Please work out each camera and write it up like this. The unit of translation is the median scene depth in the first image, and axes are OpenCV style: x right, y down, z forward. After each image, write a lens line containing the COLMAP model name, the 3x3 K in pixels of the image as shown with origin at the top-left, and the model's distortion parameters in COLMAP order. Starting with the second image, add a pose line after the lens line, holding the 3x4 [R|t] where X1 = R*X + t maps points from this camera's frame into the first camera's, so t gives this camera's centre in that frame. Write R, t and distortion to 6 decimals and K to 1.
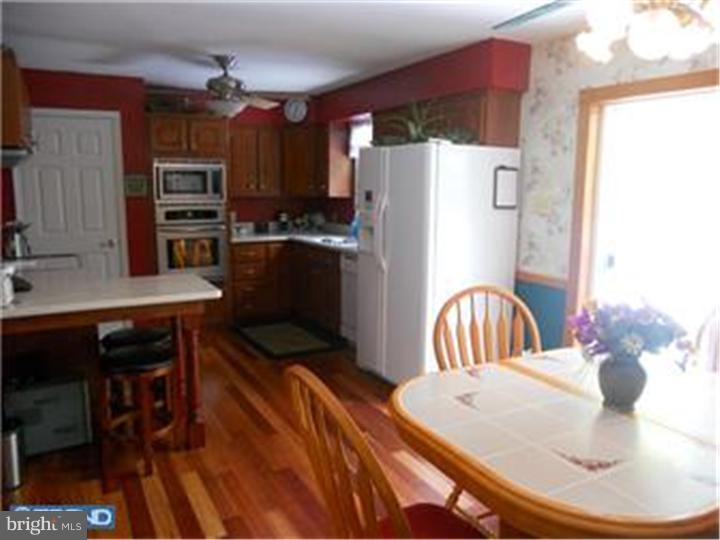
lens RADIAL K [[545.9, 0, 360.0], [0, 545.9, 270.0], [0, 0, 1]] dist [-0.043541, 0.000715]
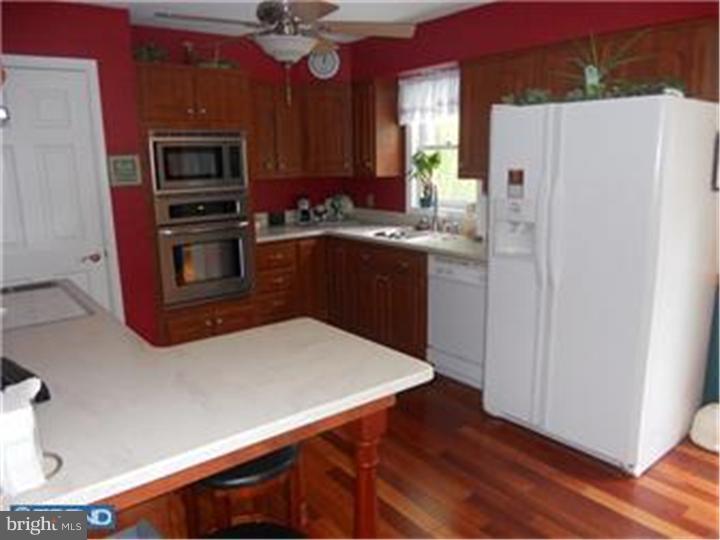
lens RADIAL K [[545.9, 0, 360.0], [0, 545.9, 270.0], [0, 0, 1]] dist [-0.043541, 0.000715]
pose [[0.985862, -0.059229, 0.156744, -0.224813], [0.051144, 0.997169, 0.055122, -0.050372], [-0.159565, -0.046326, 0.986100, 0.260925]]
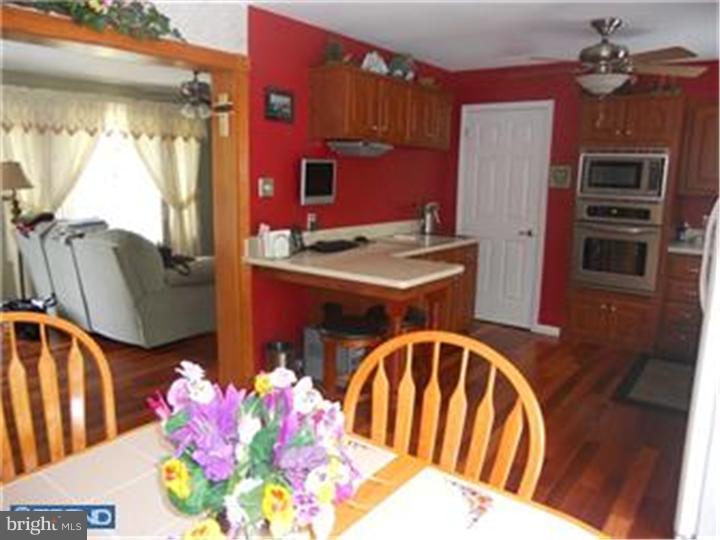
lens RADIAL K [[545.9, 0, 360.0], [0, 545.9, 270.0], [0, 0, 1]] dist [-0.043541, 0.000715]
pose [[0.411620, 0.167879, -0.895760, 0.307736], [-0.165148, 0.980355, 0.107844, -0.037517], [0.896267, 0.103542, 0.431259, 0.275929]]
